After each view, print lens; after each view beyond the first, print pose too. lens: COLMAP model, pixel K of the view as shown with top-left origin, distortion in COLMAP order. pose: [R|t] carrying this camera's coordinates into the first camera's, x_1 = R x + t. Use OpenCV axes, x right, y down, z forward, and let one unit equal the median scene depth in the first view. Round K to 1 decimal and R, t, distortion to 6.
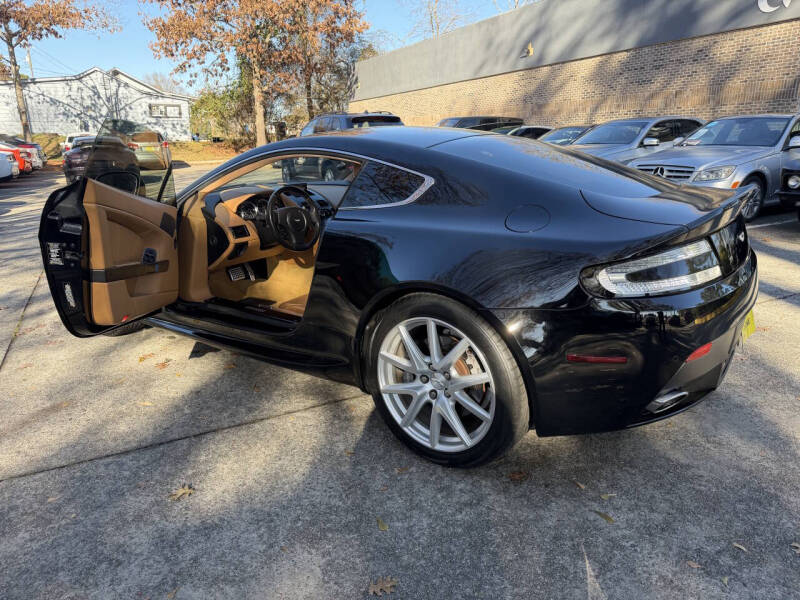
lens RADIAL K [[559.9, 0, 398.7], [0, 559.9, 305.5], [0, 0, 1]] dist [-0.006930, -0.005962]
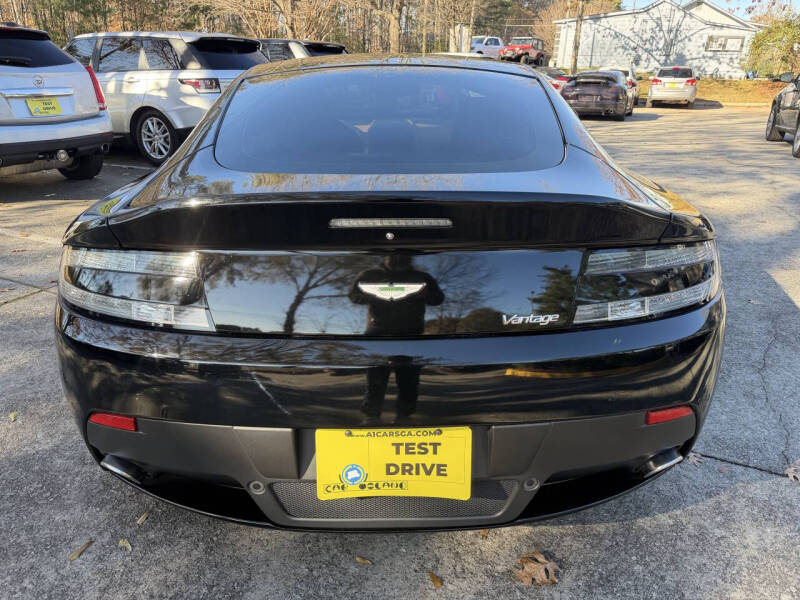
lens RADIAL K [[563.1, 0, 402.8], [0, 563.1, 303.1], [0, 0, 1]] dist [-0.008997, -0.004332]
pose [[0.607123, 0.316389, -0.728903, 0.269512], [-0.244194, 0.947211, 0.207753, -0.059278], [0.756155, 0.051863, 0.652334, 0.191972]]
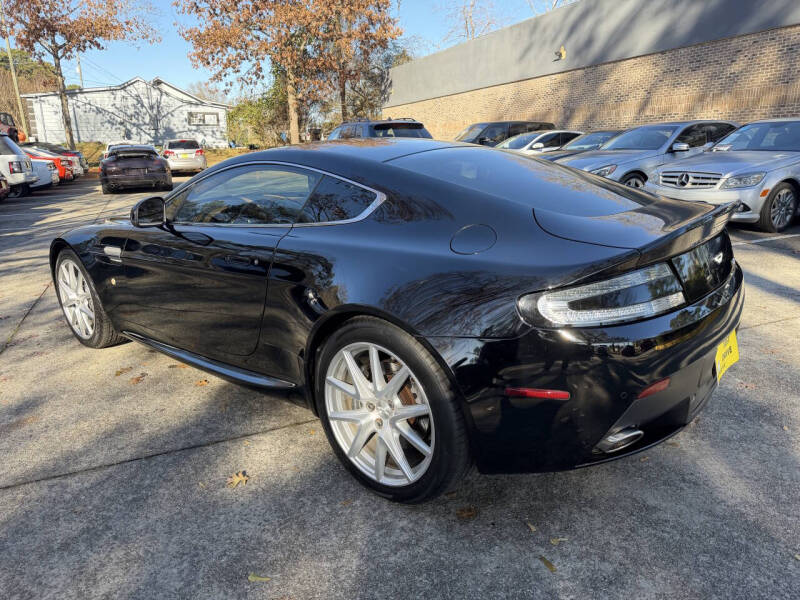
lens RADIAL K [[563.1, 0, 402.8], [0, 563.1, 303.1], [0, 0, 1]] dist [-0.008997, -0.004332]
pose [[0.998021, 0.009305, -0.062197, 0.043383], [-0.010128, 0.999865, -0.012934, -0.008898], [0.062068, 0.013538, 0.997980, 0.014138]]
